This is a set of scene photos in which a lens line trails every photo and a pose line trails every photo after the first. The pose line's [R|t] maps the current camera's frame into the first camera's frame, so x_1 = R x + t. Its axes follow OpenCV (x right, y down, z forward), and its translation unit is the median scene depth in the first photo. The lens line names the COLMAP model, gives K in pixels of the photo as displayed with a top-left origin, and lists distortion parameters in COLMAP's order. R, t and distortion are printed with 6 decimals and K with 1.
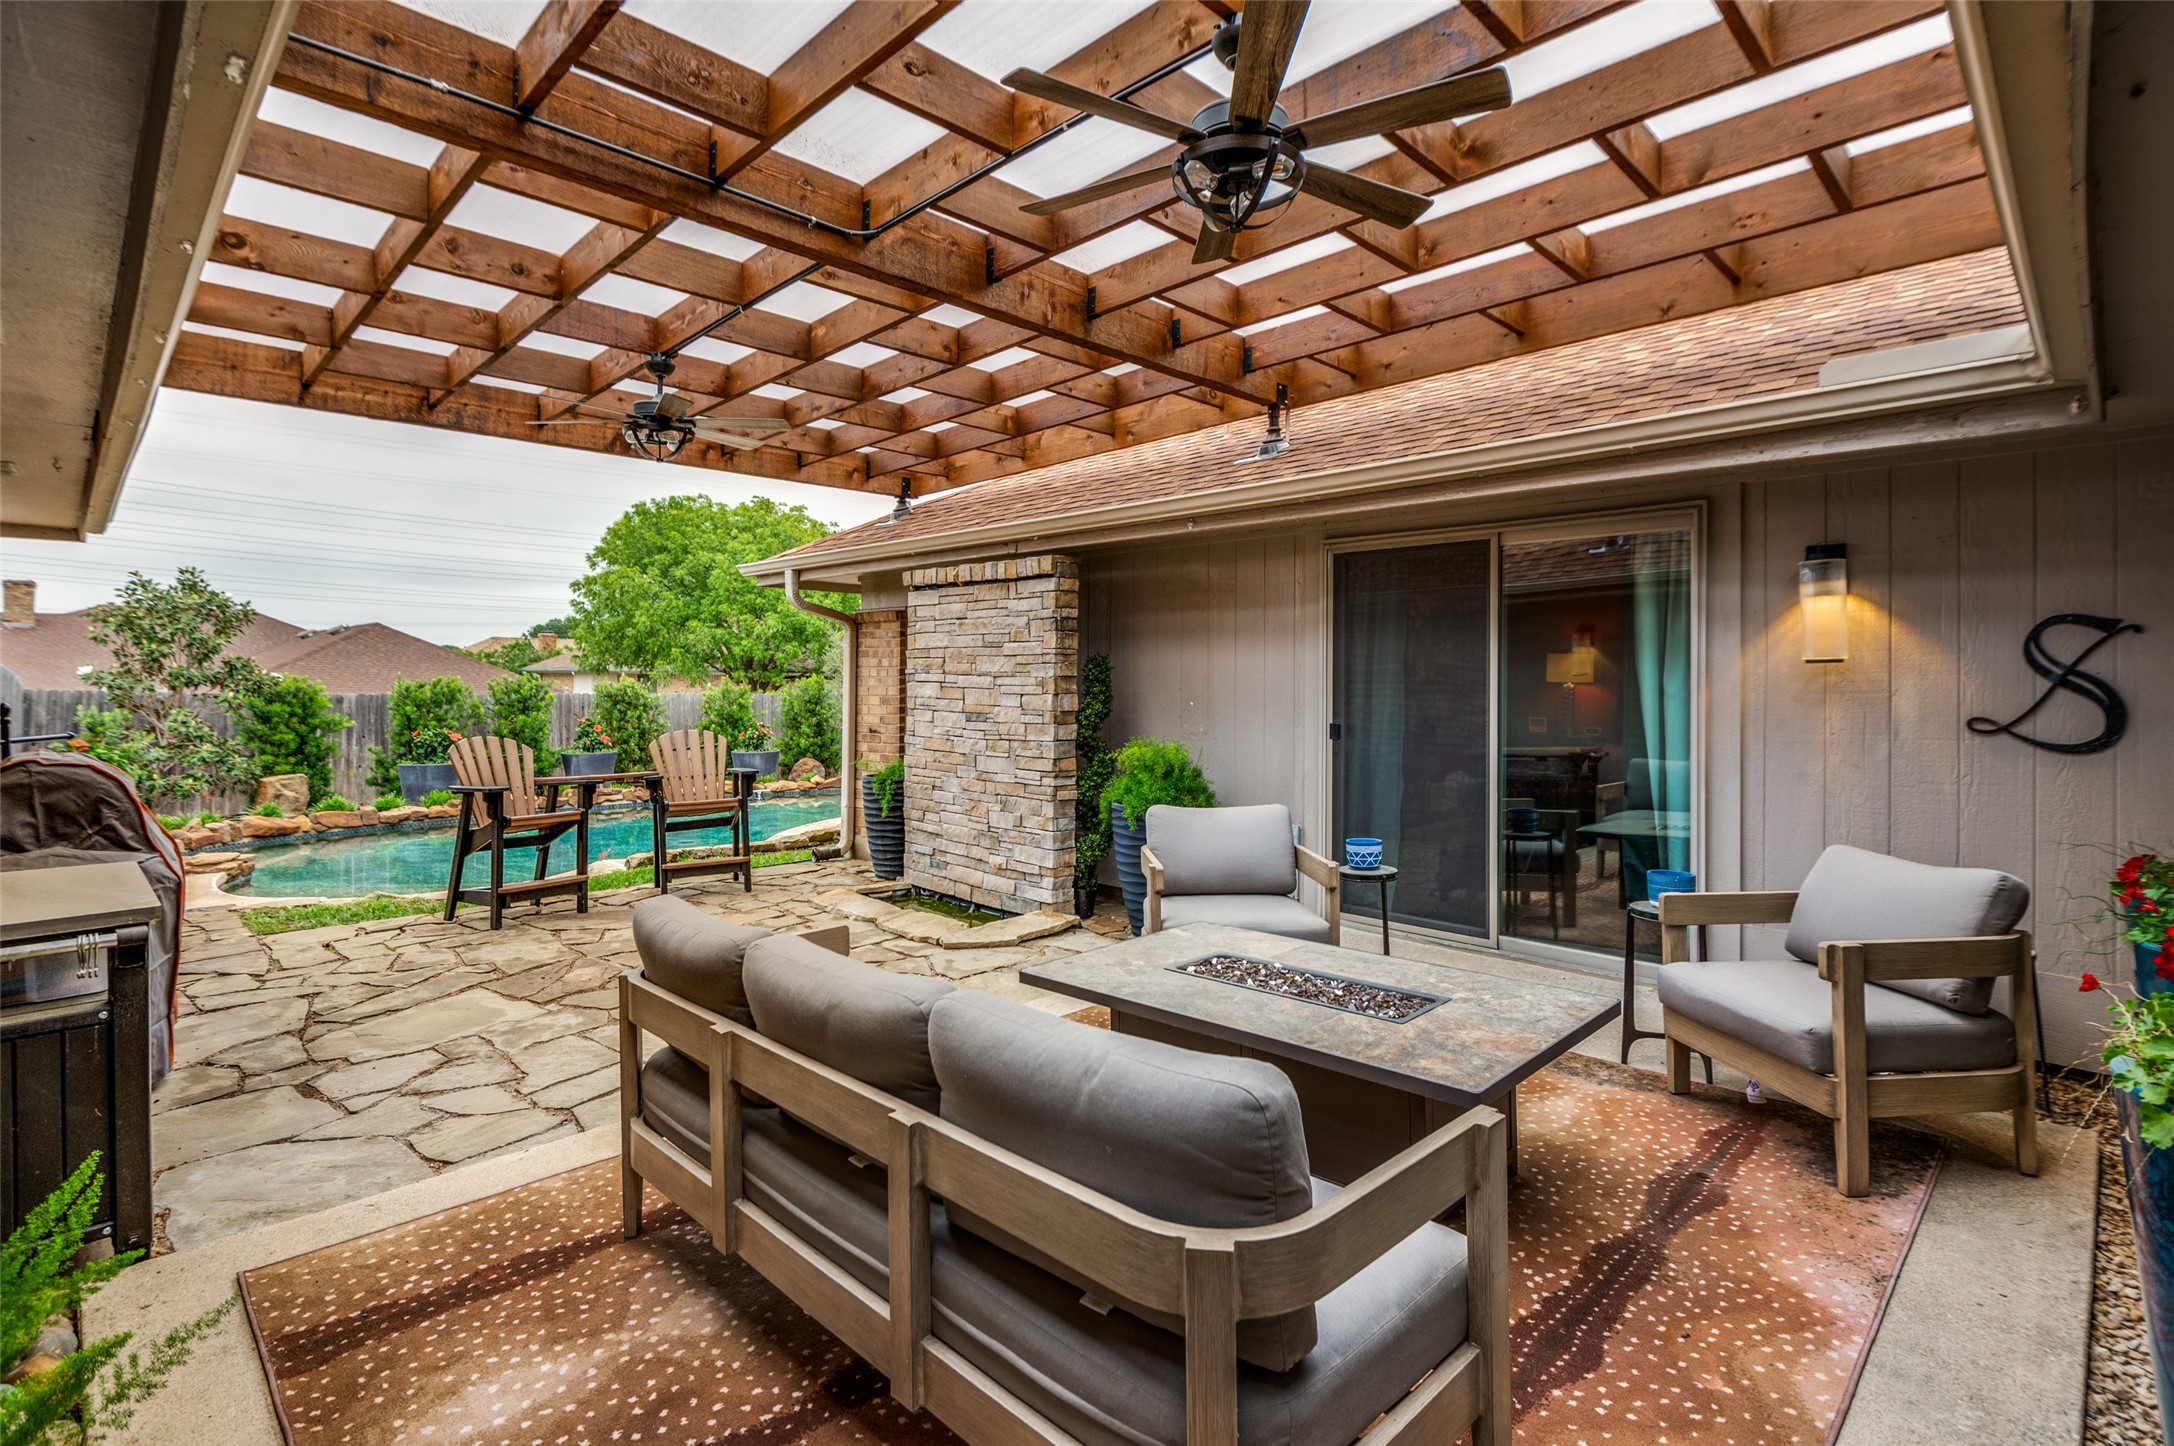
lens RADIAL K [[975.6, 0, 1084.9], [0, 975.6, 680.5], [0, 0, 1]] dist [-0.000457, -0.000047]
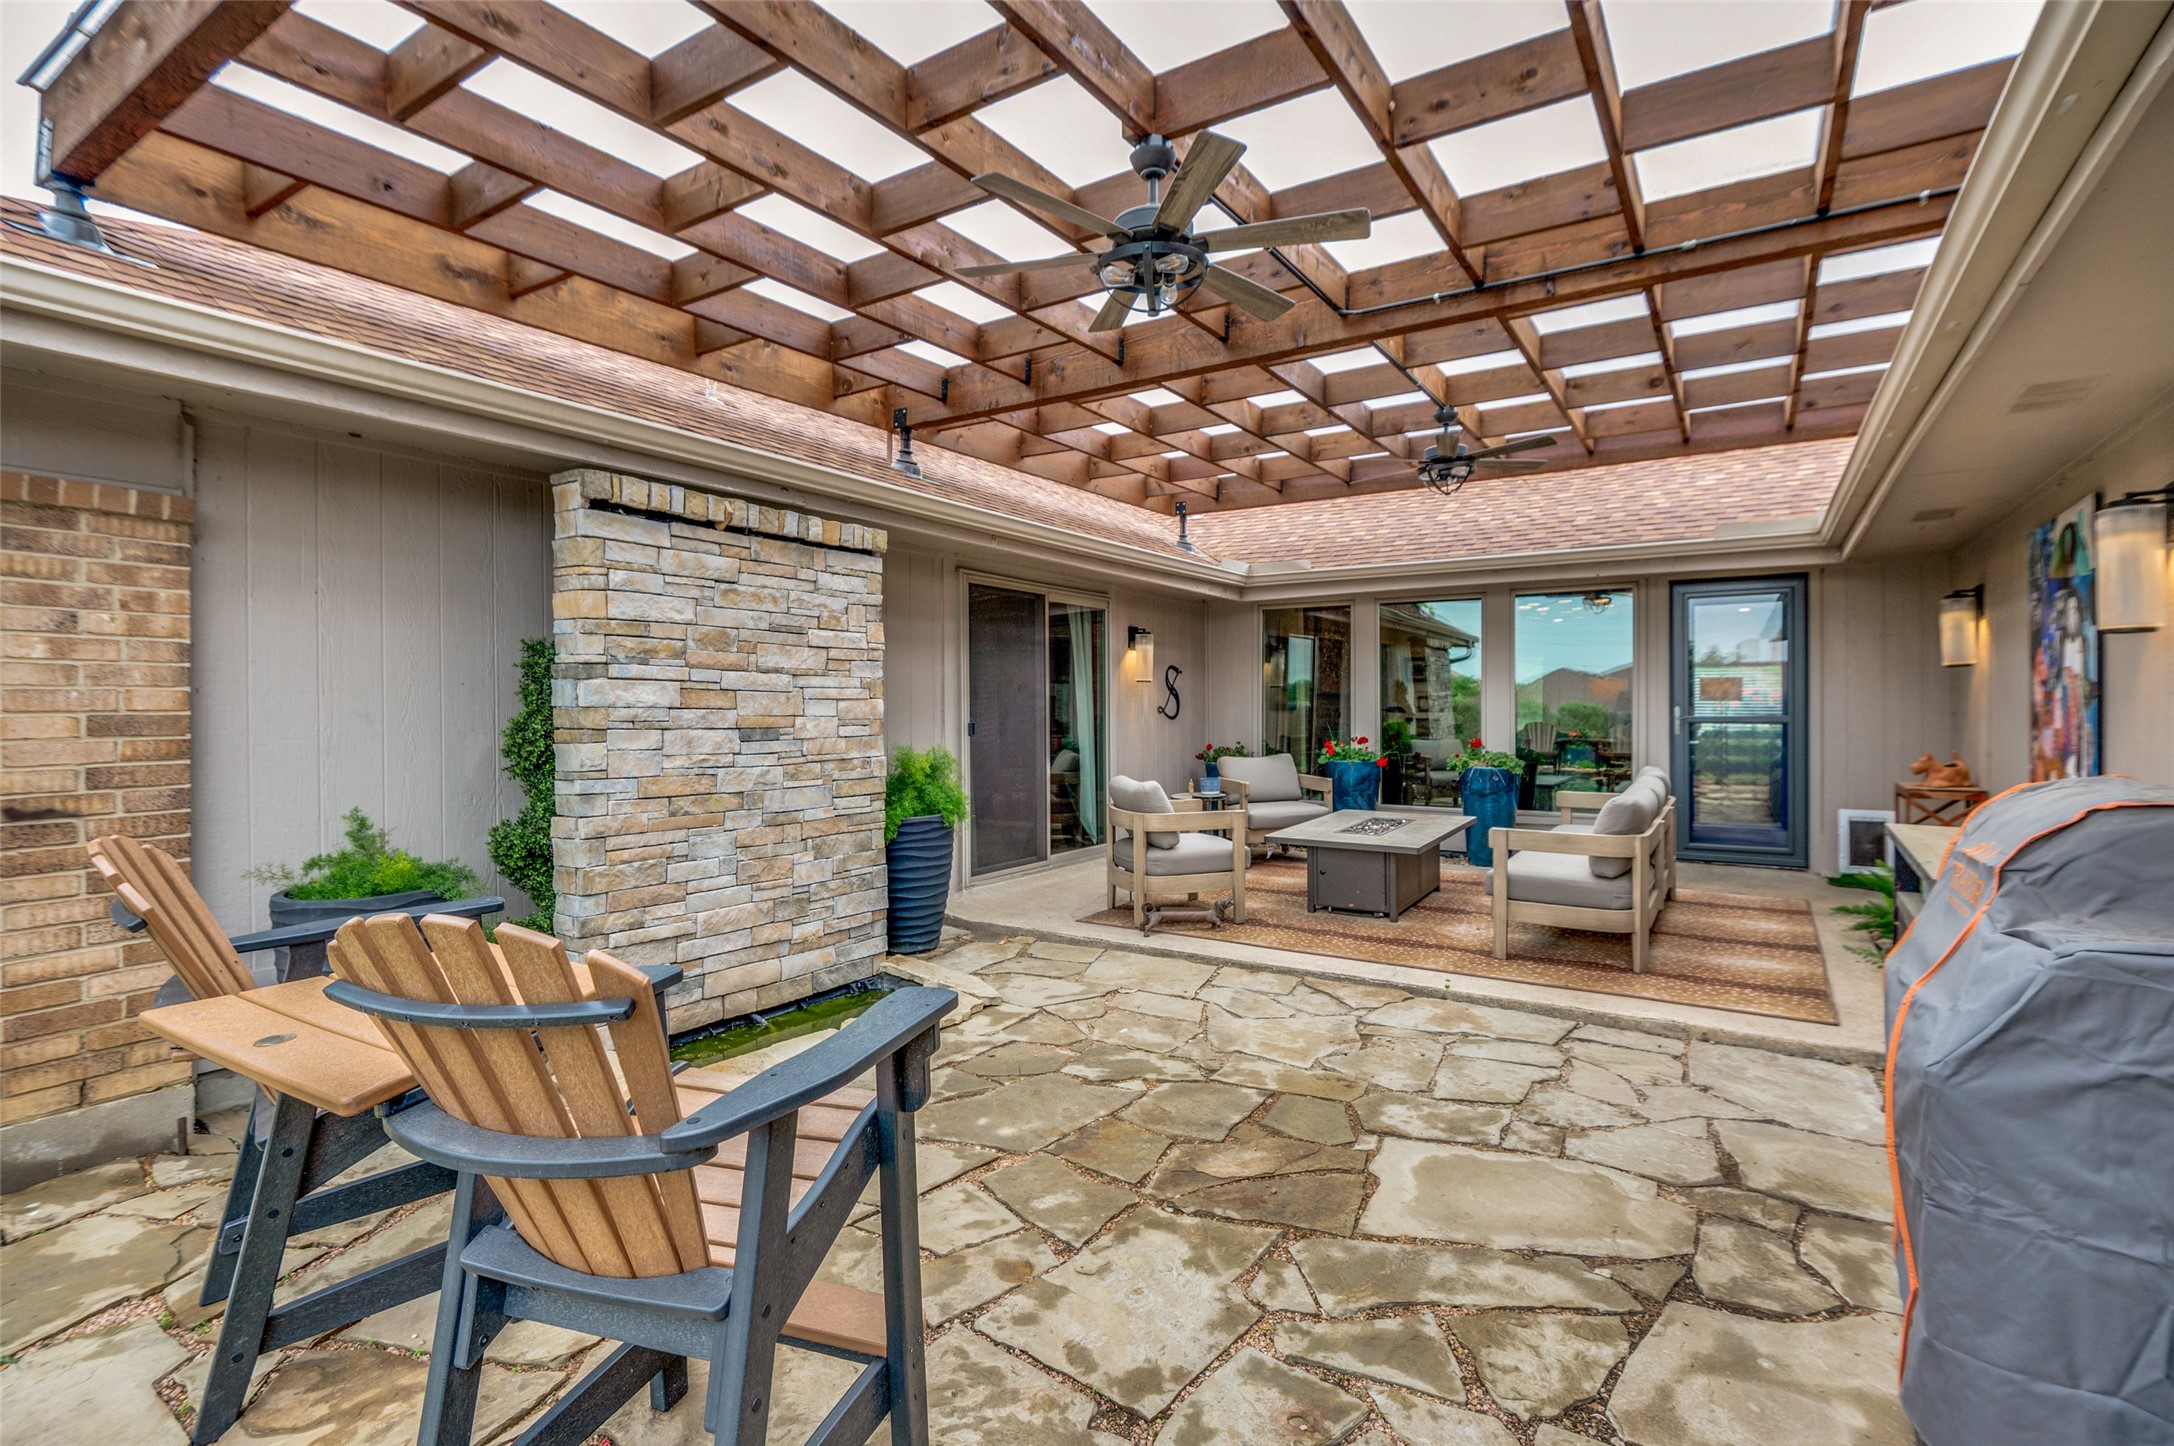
lens RADIAL K [[1142.6, 0, 947.1], [0, 1142.6, 714.9], [0, 0, 1]] dist [-0.000406, -0.000406]
pose [[-0.150365, -0.005255, 0.988617, -0.964564], [0.005243, 0.999968, 0.006113, 0.021356], [-0.988617, 0.006102, -0.150333, 1.053029]]
